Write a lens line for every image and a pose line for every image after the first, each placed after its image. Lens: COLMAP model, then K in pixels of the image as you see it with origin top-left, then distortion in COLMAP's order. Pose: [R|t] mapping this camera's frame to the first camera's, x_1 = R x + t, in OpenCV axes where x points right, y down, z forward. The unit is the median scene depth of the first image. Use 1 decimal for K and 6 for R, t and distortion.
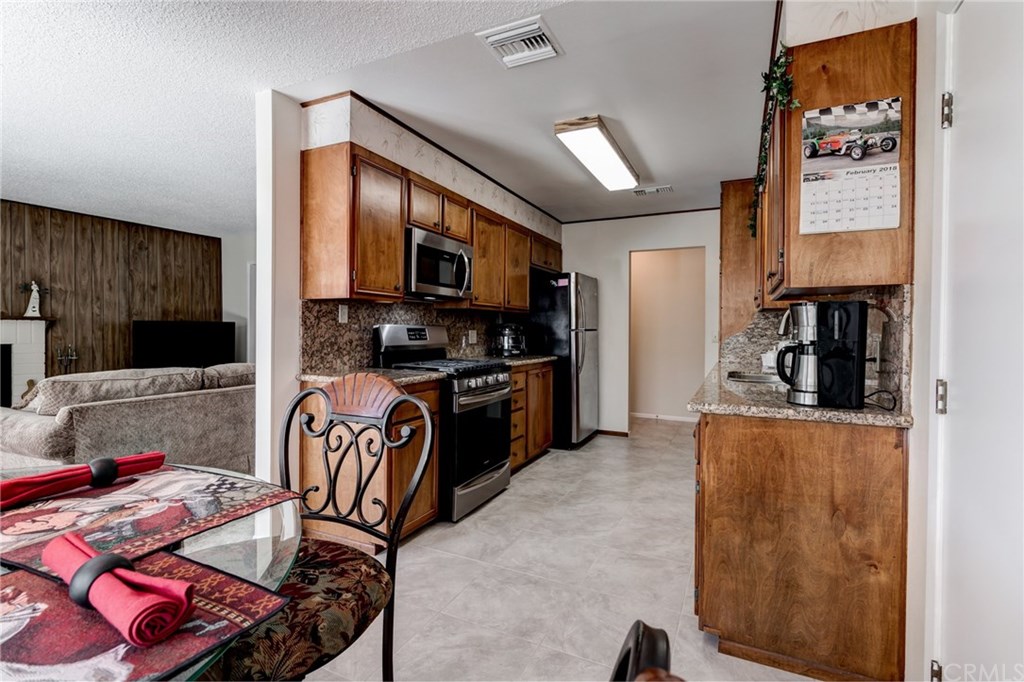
lens RADIAL K [[473.3, 0, 512.5], [0, 473.3, 335.9], [0, 0, 1]] dist [0.000079, 0.001102]
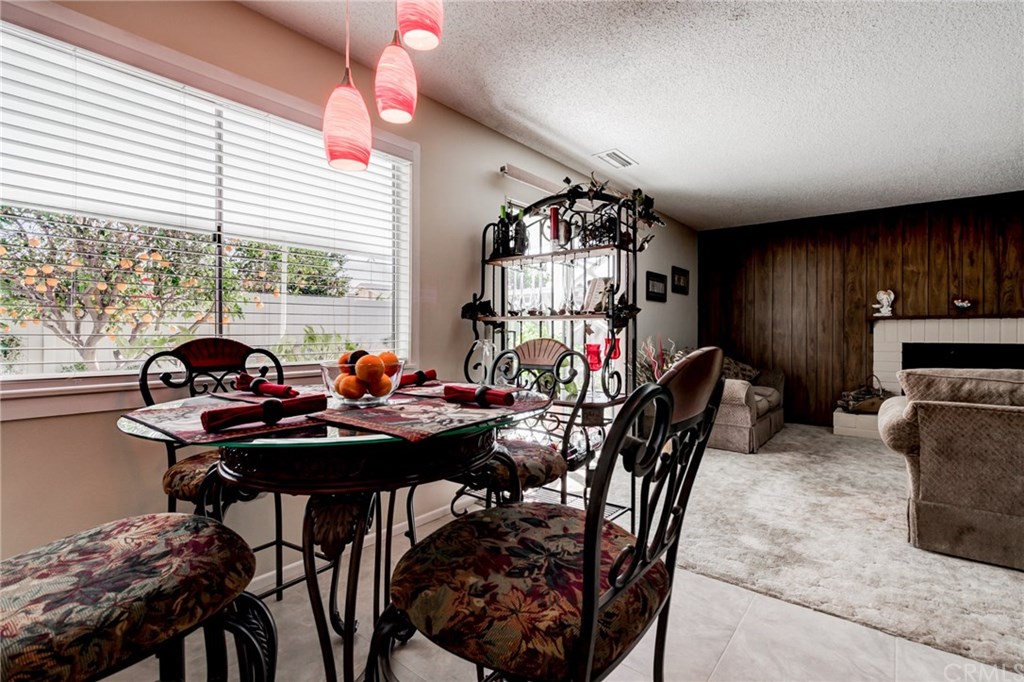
lens RADIAL K [[473.3, 0, 514.7], [0, 473.3, 335.0], [0, 0, 1]] dist [0.000079, 0.001102]
pose [[-0.231892, -0.006321, -0.972721, 0.112472], [-0.015119, 0.999882, -0.002894, 0.024734], [0.972624, 0.014036, -0.231960, 0.330841]]
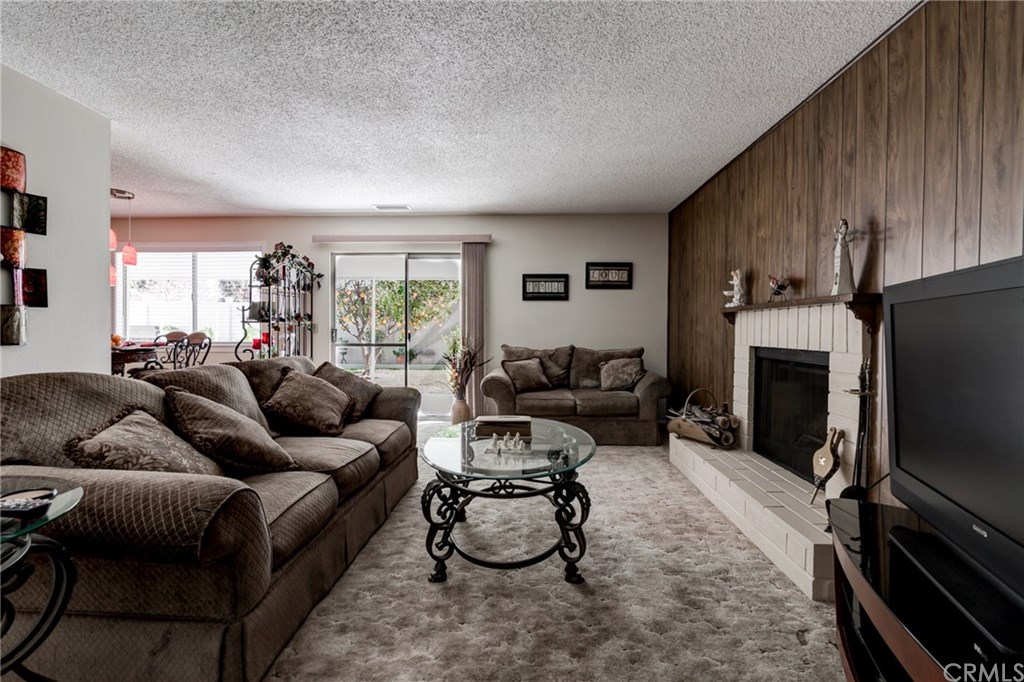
lens RADIAL K [[473.3, 0, 517.9], [0, 473.3, 335.1], [0, 0, 1]] dist [0.000079, 0.001102]
pose [[-0.915889, -0.009282, -0.401324, -0.788992], [-0.018041, 0.999674, 0.018053, -0.006938], [0.401026, 0.023775, -0.915758, 1.925230]]
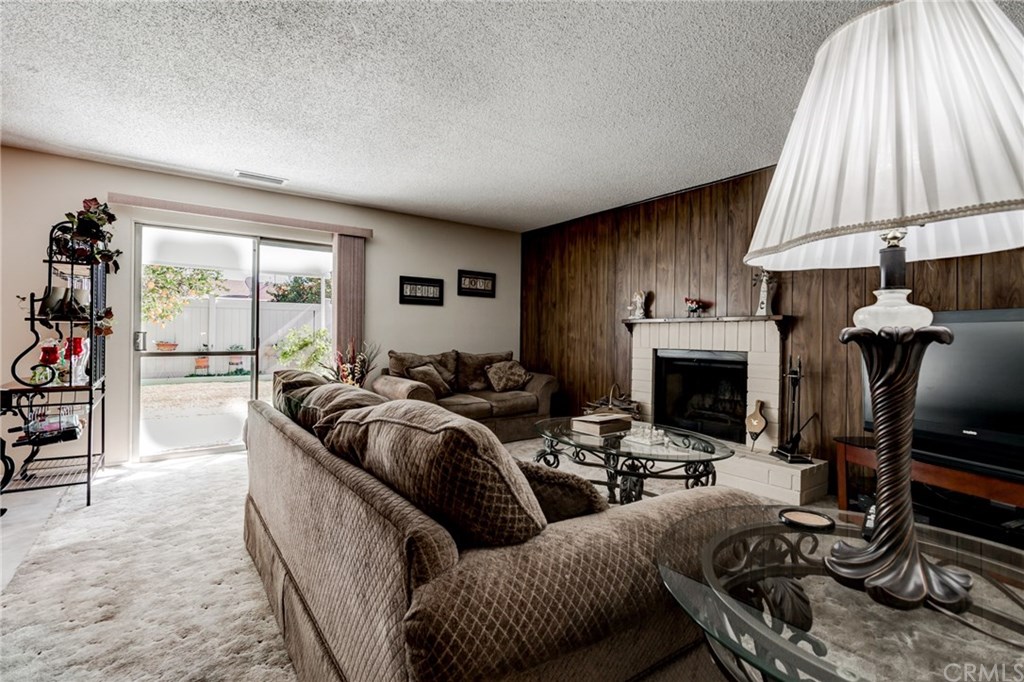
lens RADIAL K [[473.3, 0, 512.5], [0, 473.3, 335.7], [0, 0, 1]] dist [0.000079, 0.001102]
pose [[-0.467988, -0.015542, -0.883598, -0.253770], [-0.025860, 0.999658, -0.003887, 0.004296], [0.883356, 0.021031, -0.468230, 1.471856]]
